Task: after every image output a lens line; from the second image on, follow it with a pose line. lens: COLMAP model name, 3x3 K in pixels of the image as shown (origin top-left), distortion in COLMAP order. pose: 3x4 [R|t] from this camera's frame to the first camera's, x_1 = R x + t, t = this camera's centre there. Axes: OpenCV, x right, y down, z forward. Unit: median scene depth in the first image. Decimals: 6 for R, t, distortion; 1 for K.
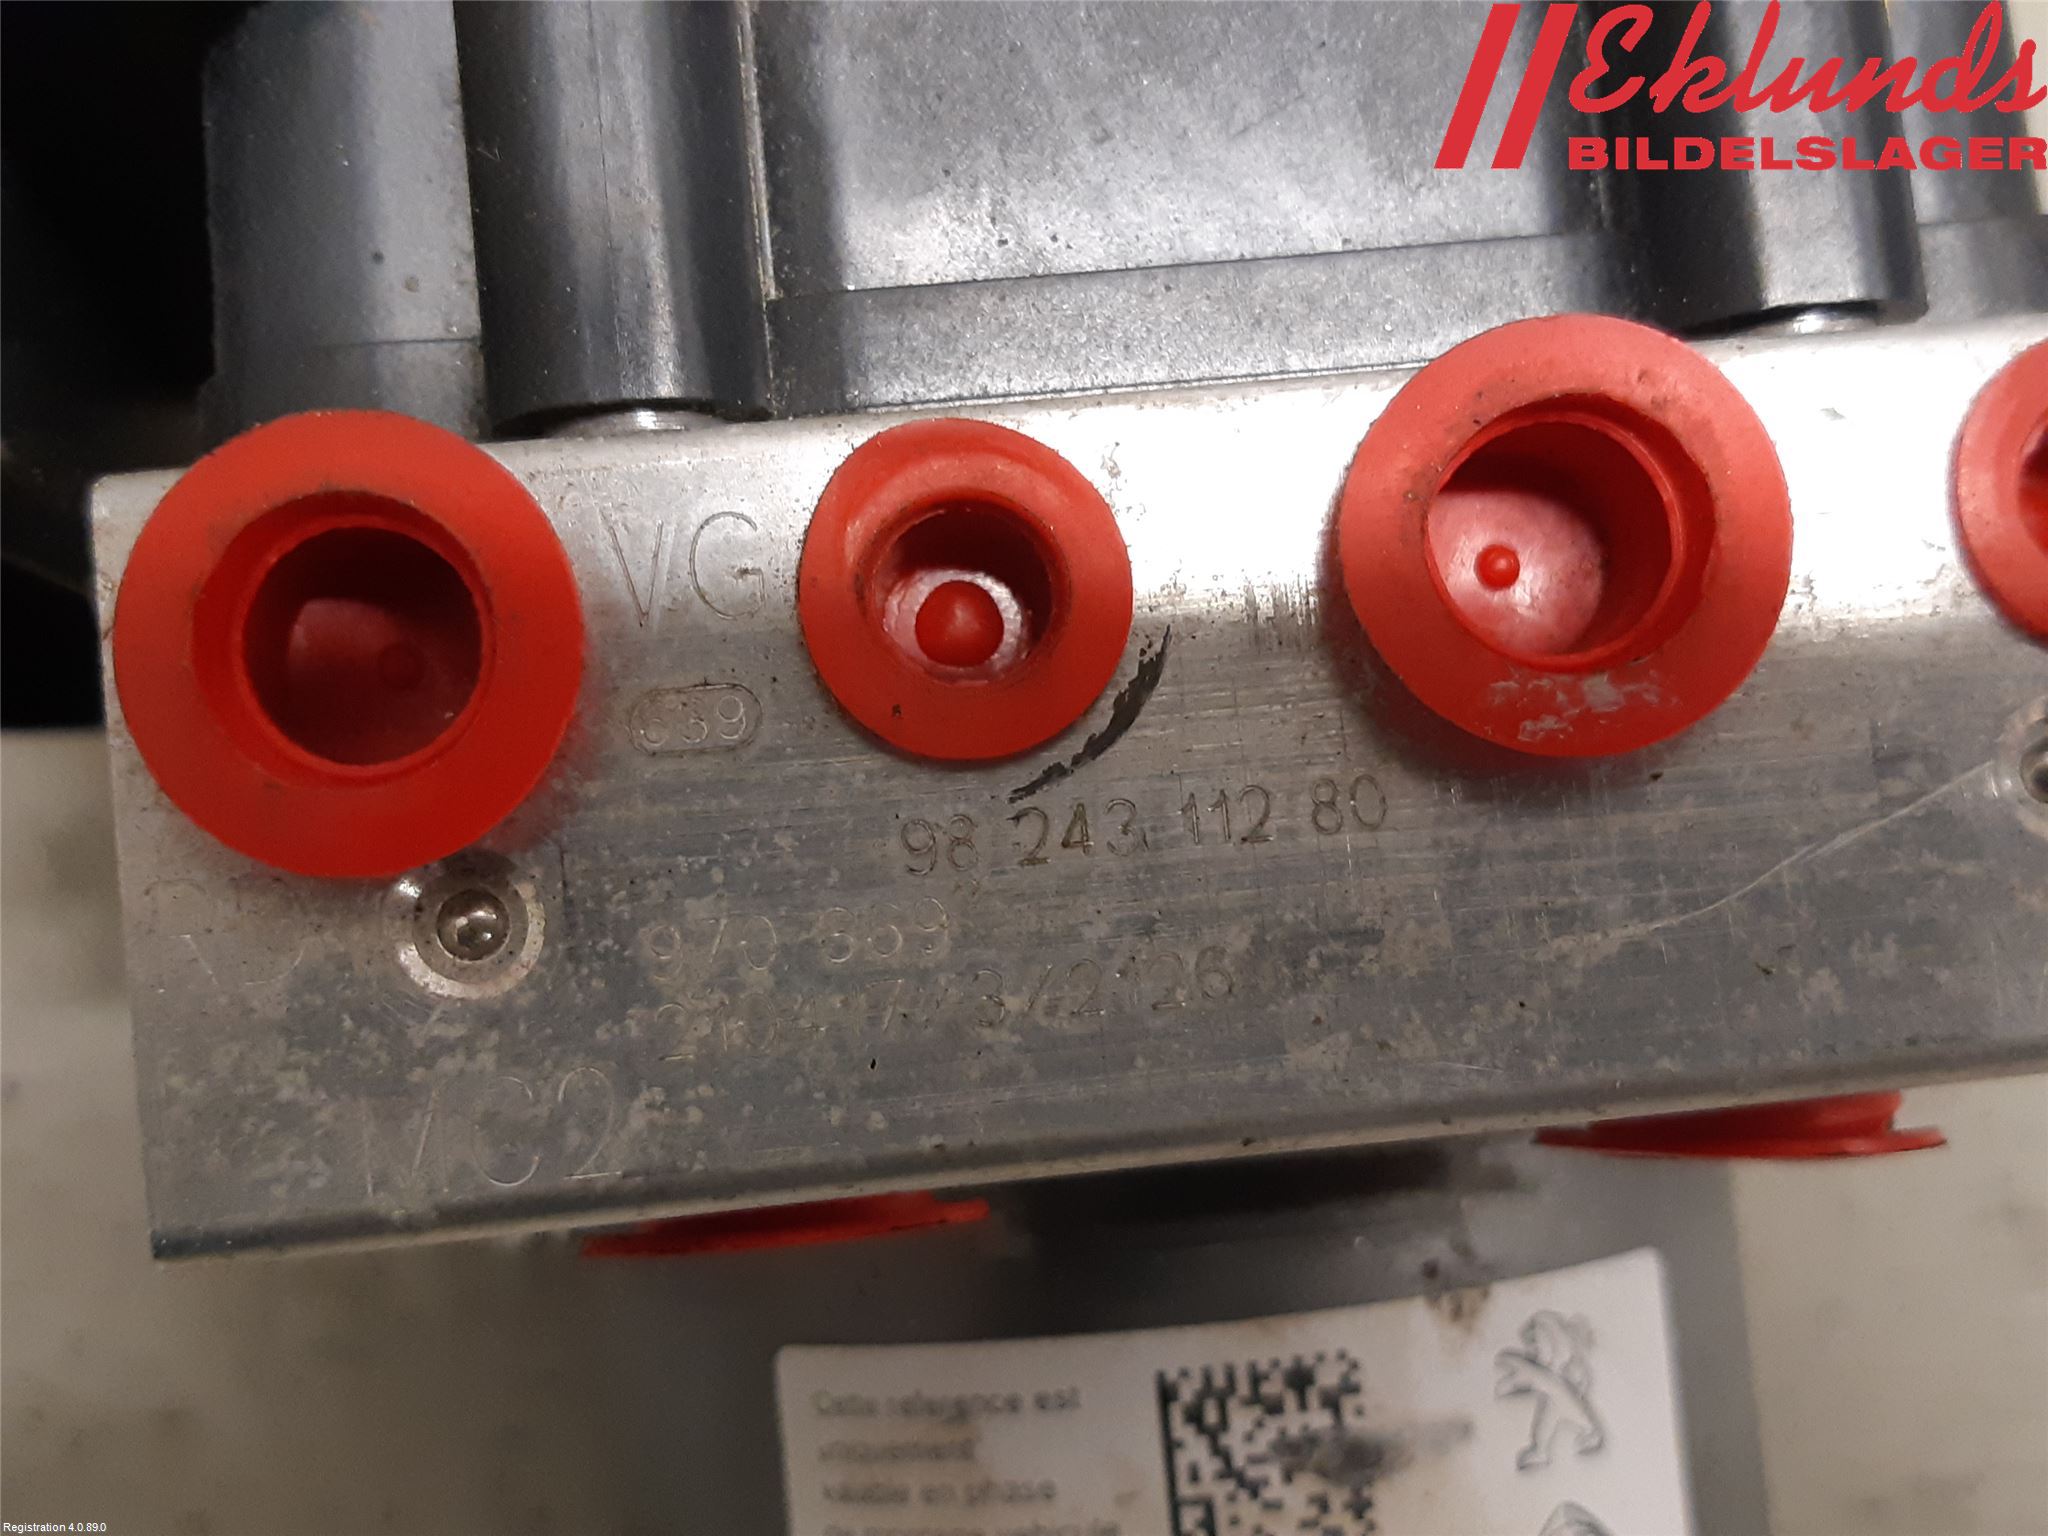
lens RADIAL K [[1610.8, 0, 1023.8], [0, 1610.8, 759.7], [0, 0, 1]] dist [0.038911, -0.119032]
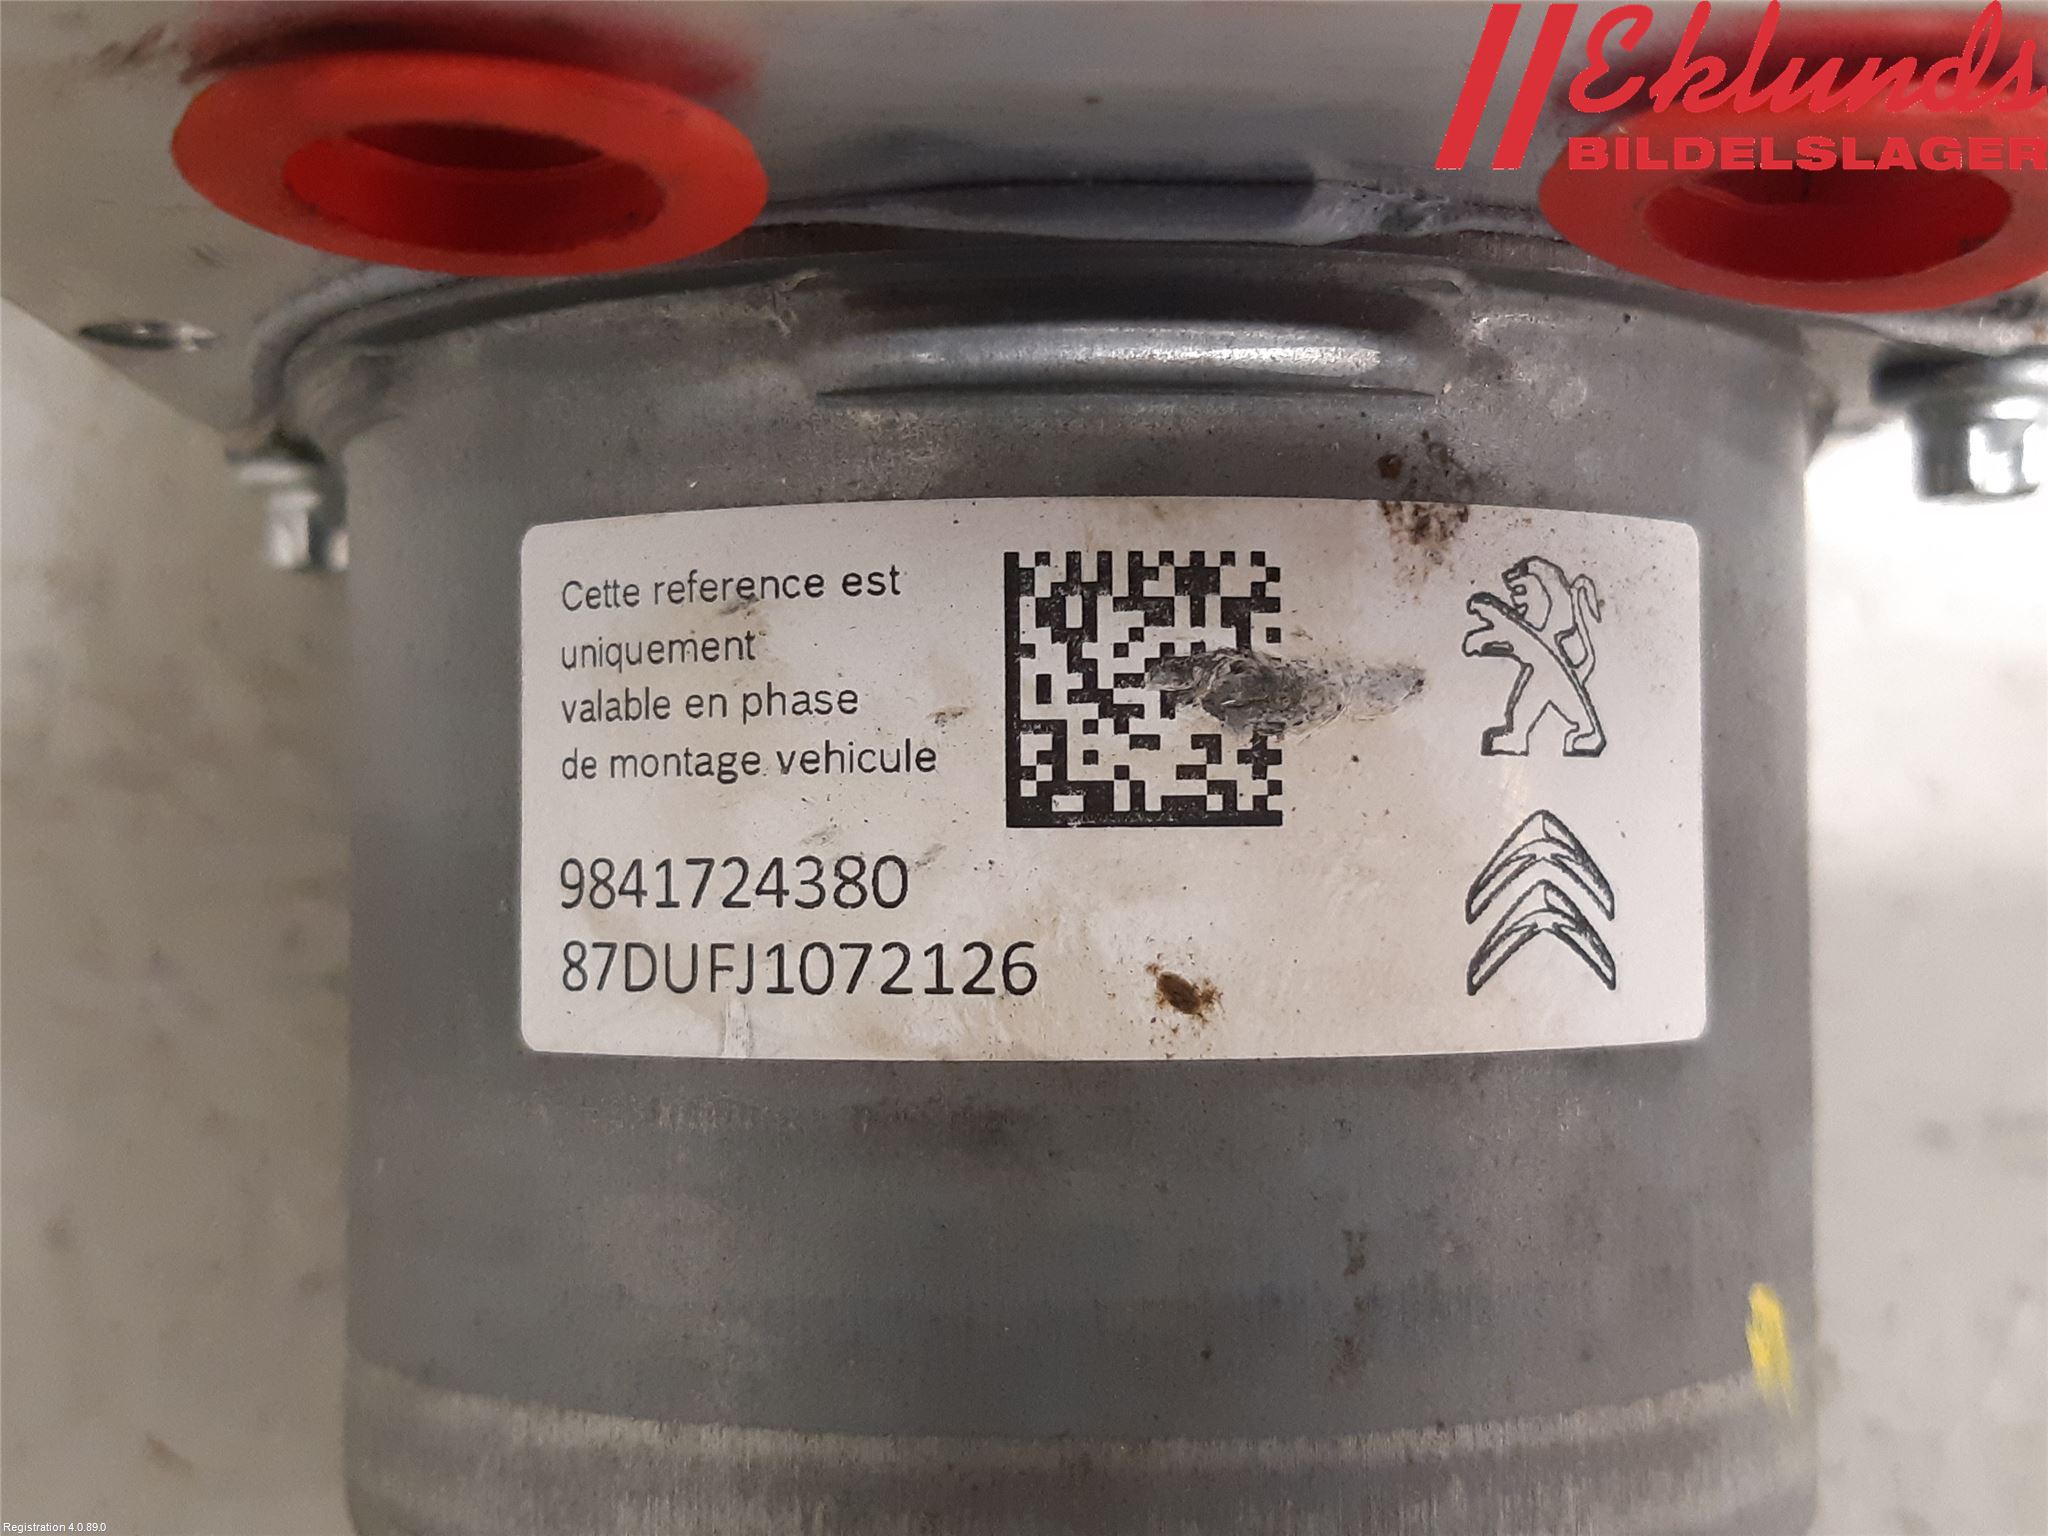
lens RADIAL K [[1610.8, 0, 1023.8], [0, 1610.8, 759.7], [0, 0, 1]] dist [0.038911, -0.119032]
pose [[0.995206, 0.092331, -0.032237, 0.122935], [-0.091545, 0.995486, 0.025057, 0.454420], [0.034405, -0.021986, 0.999166, 0.254554]]
